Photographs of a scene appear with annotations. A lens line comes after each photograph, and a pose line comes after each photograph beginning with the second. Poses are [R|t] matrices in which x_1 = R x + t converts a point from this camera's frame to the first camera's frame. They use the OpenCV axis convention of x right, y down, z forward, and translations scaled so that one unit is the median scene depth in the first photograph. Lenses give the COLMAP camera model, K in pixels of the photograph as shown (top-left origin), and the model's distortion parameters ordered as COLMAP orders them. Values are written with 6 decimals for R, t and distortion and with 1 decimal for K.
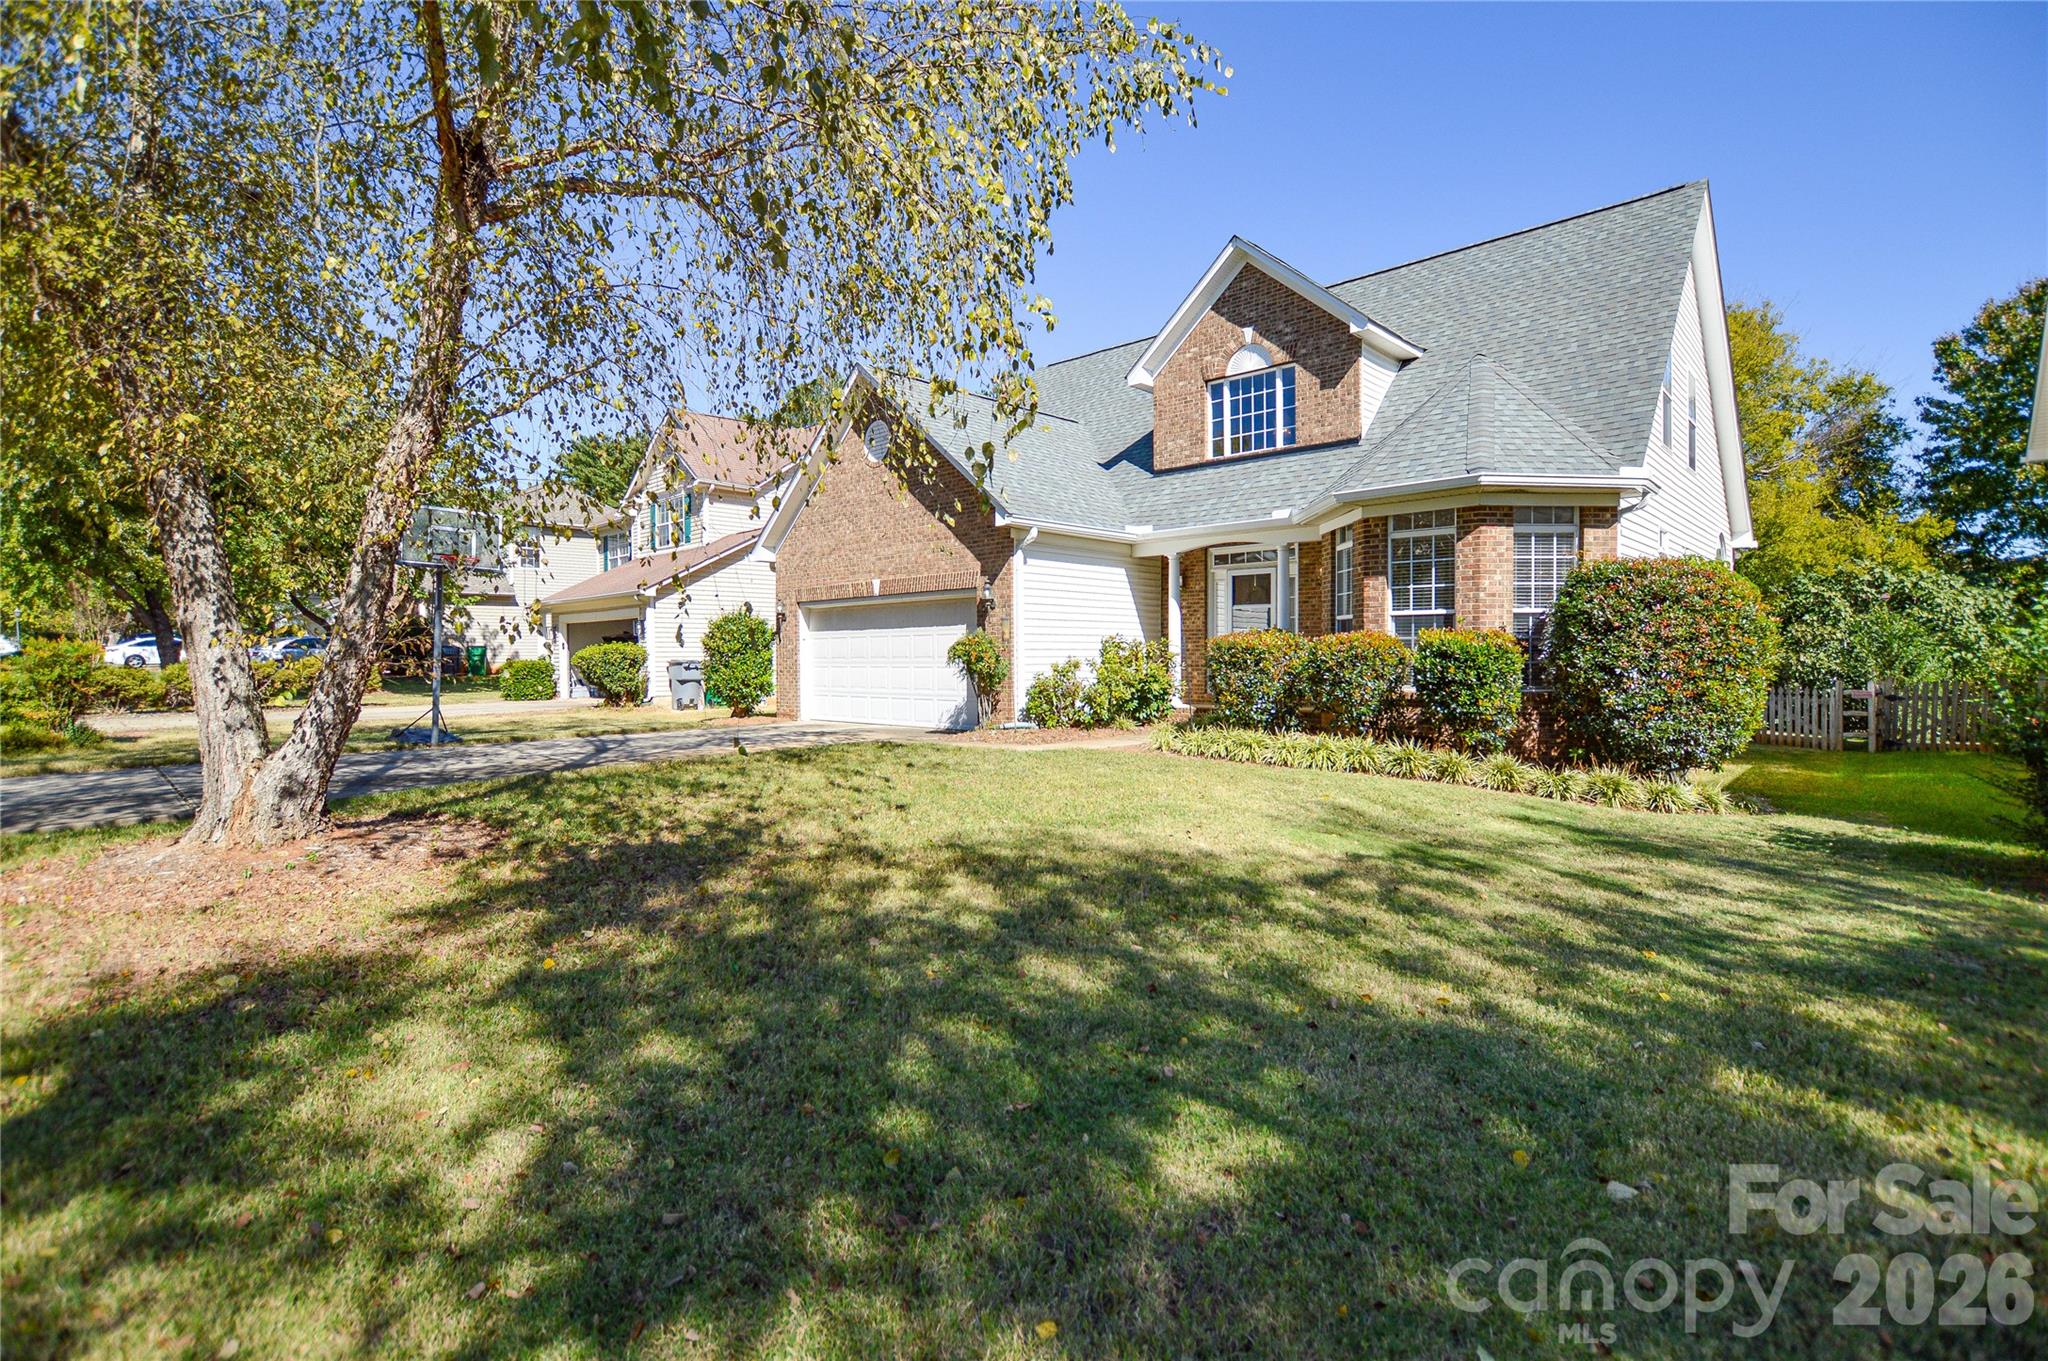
lens RADIAL K [[922.8, 0, 1024.0], [0, 922.8, 680.5], [0, 0, 1]] dist [-0.022155, -0.000107]
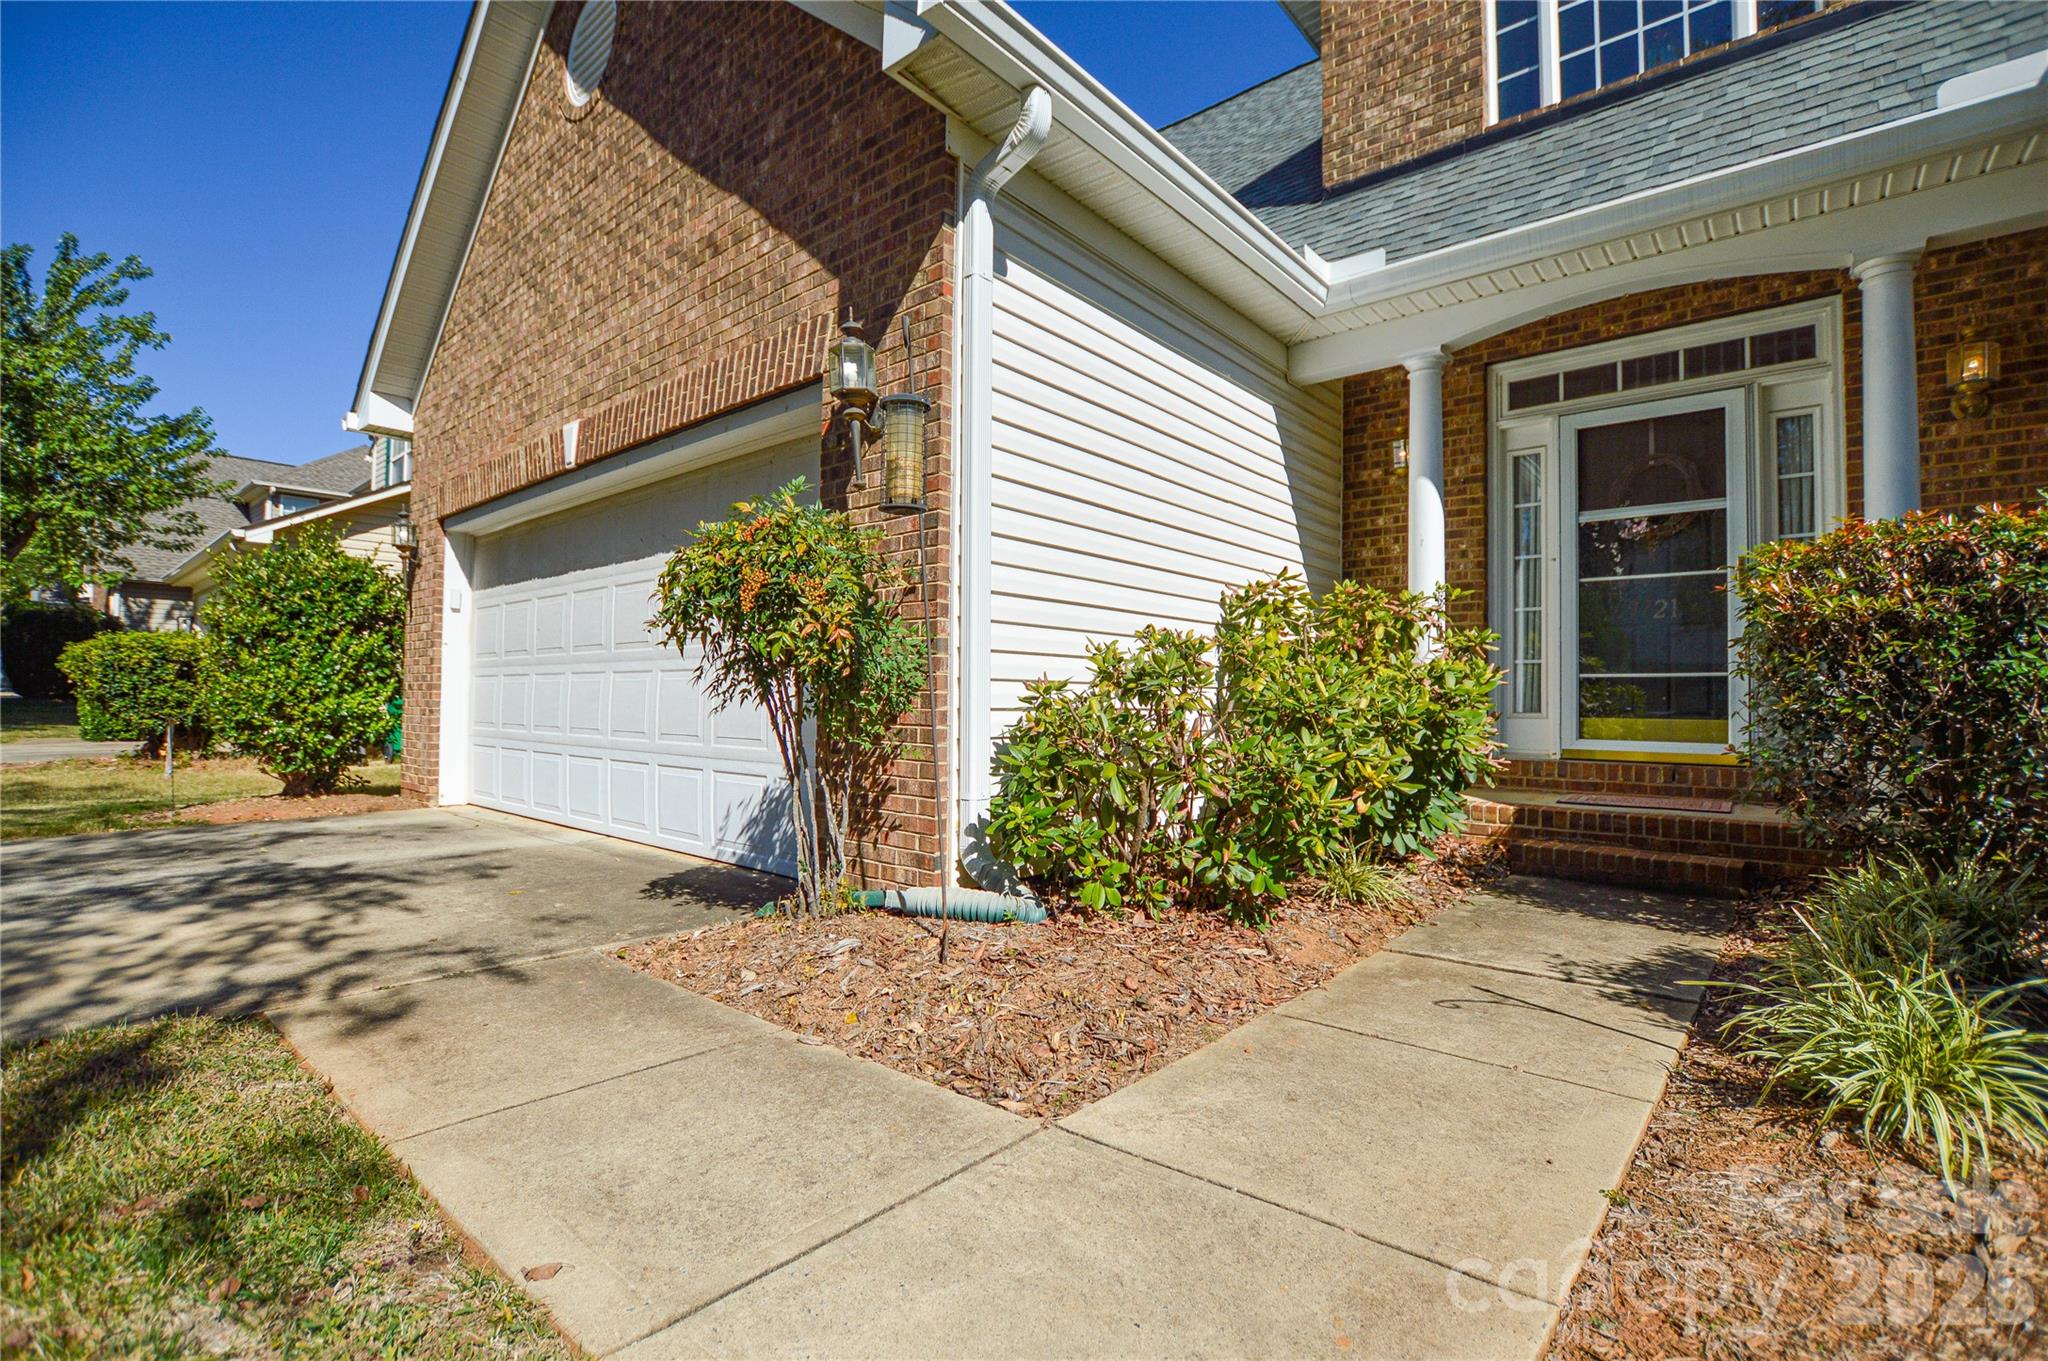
lens RADIAL K [[922.8, 0, 1024.0], [0, 922.8, 680.5], [0, 0, 1]] dist [-0.022155, -0.000107]
pose [[0.999213, 0.016036, 0.036282, 0.000800], [-0.014298, 0.998761, -0.047674, 0.003325], [-0.037001, 0.047118, 0.998204, 0.682449]]
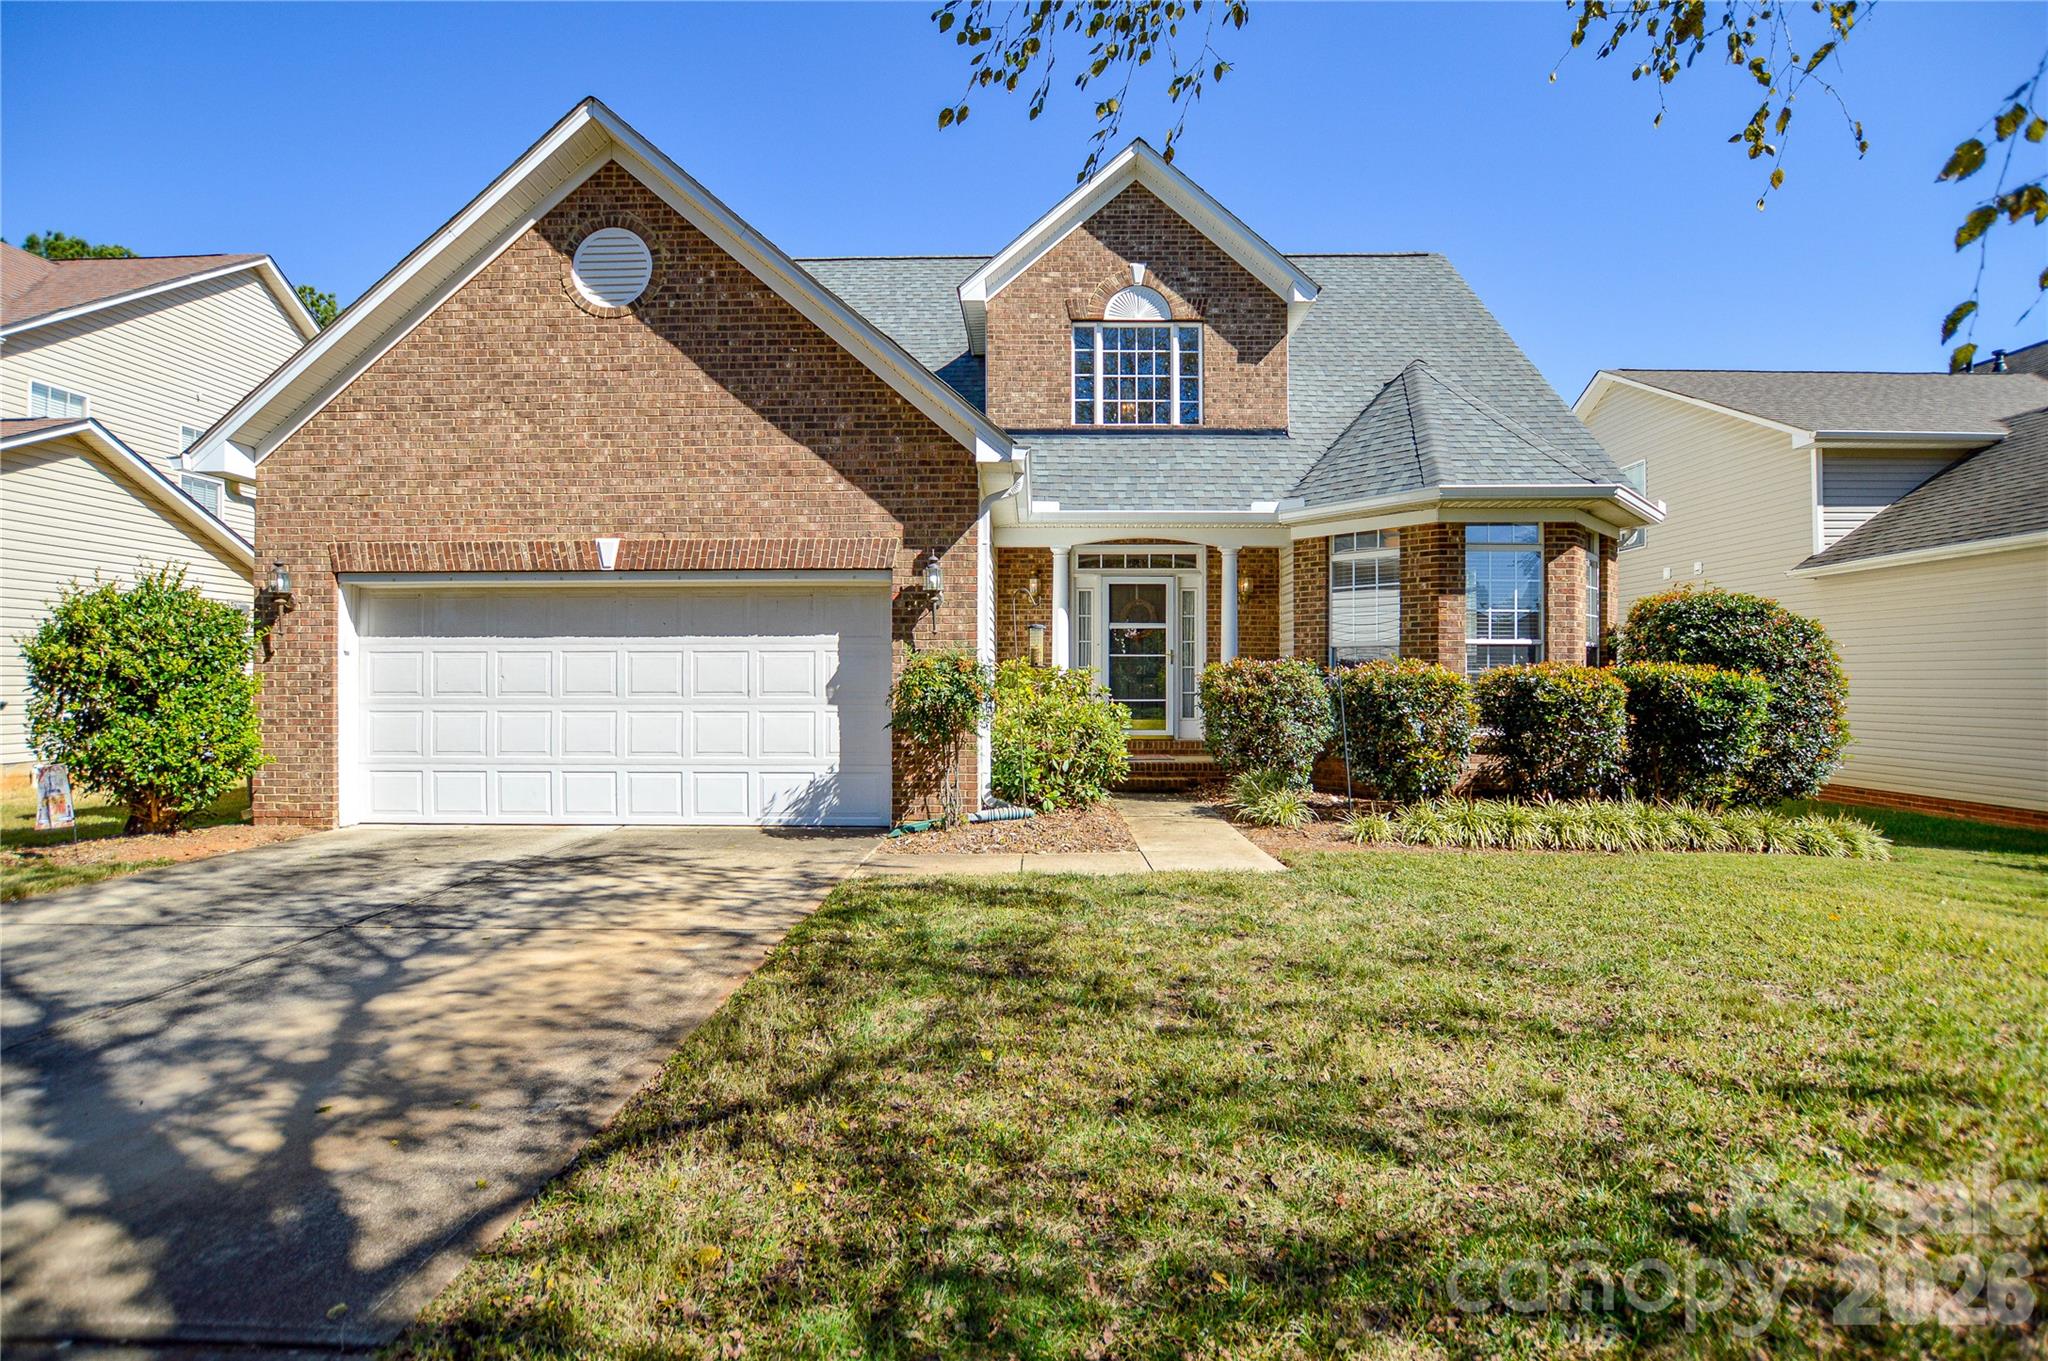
lens RADIAL K [[922.8, 0, 1024.0], [0, 922.8, 680.5], [0, 0, 1]] dist [-0.022155, -0.000107]
pose [[0.743678, 0.006043, 0.668511, -0.341330], [0.012614, 0.999654, -0.023069, -0.018615], [-0.668419, 0.025588, 0.743344, 0.504069]]
